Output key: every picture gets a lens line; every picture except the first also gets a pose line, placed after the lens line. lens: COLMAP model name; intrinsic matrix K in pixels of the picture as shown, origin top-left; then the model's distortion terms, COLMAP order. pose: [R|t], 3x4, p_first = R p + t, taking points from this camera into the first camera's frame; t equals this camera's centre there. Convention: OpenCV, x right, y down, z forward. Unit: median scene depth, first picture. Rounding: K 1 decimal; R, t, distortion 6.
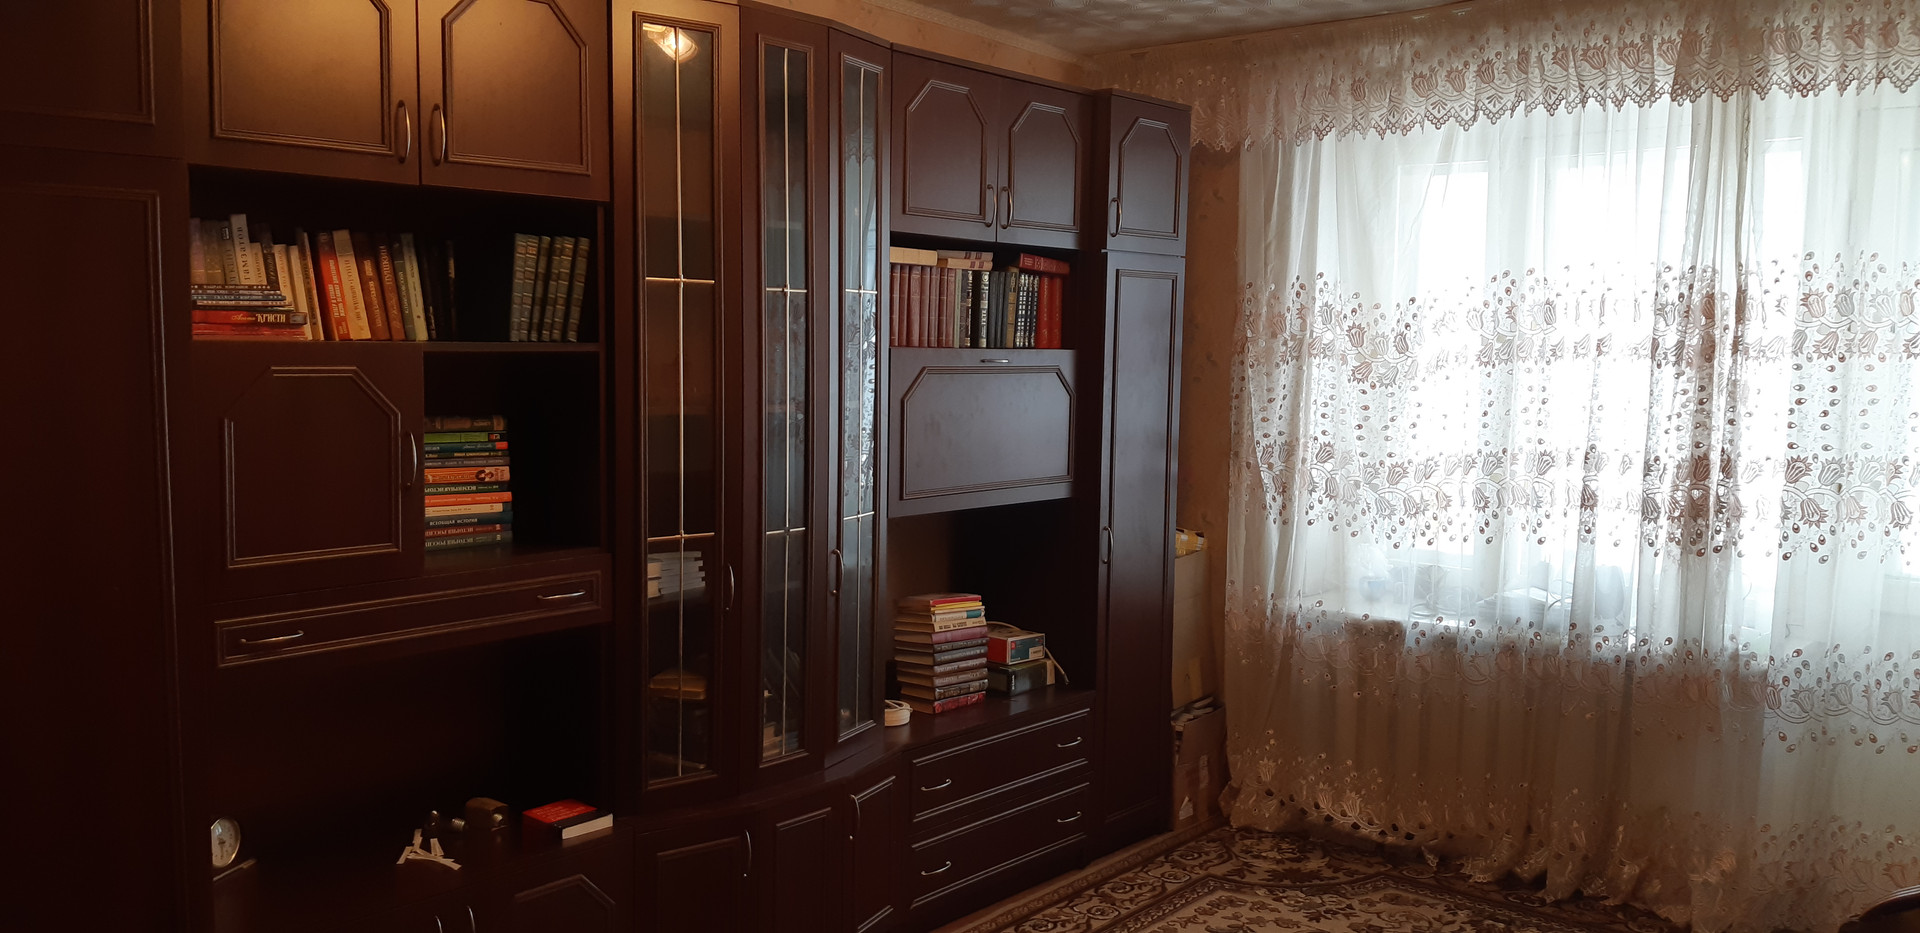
lens RADIAL K [[1488.4, 0, 941.1], [0, 1488.4, 478.3], [0, 0, 1]] dist [0.101914, -0.175106]
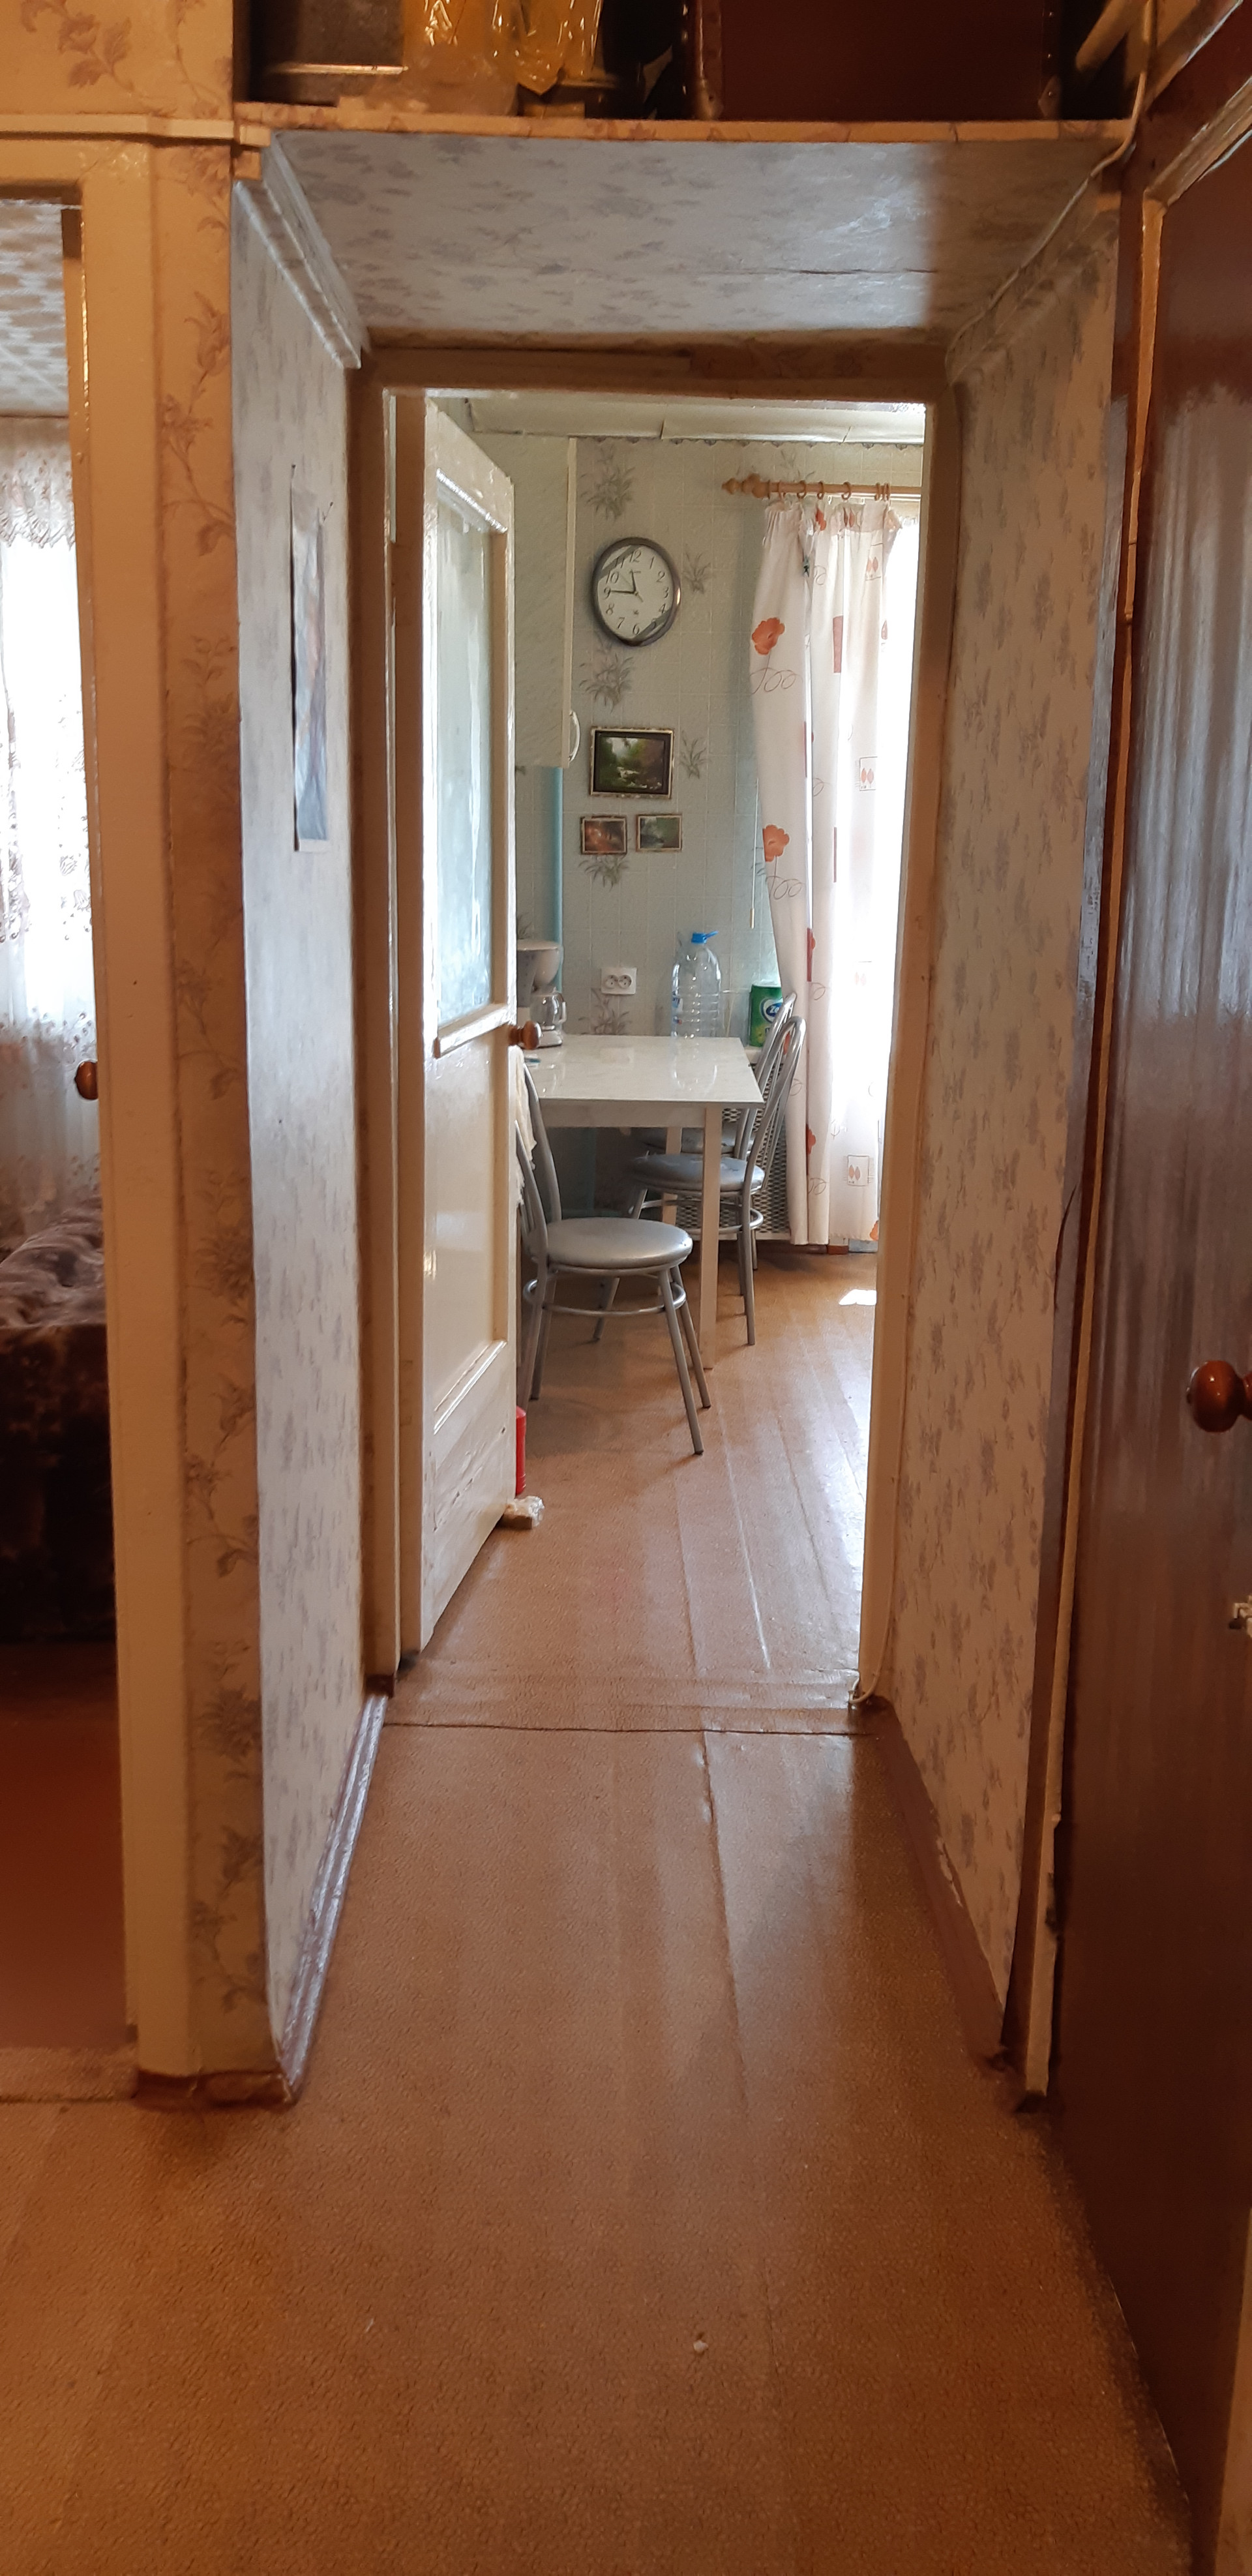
lens RADIAL K [[1996.9, 0, 646.2], [0, 1996.9, 1306.0], [0, 0, 1]] dist [0.101914, -0.175106]
pose [[0.739615, -0.156393, 0.654608, -0.202263], [0.037323, 0.980661, 0.192120, 0.043780], [-0.671995, -0.117663, 0.731148, -0.522443]]
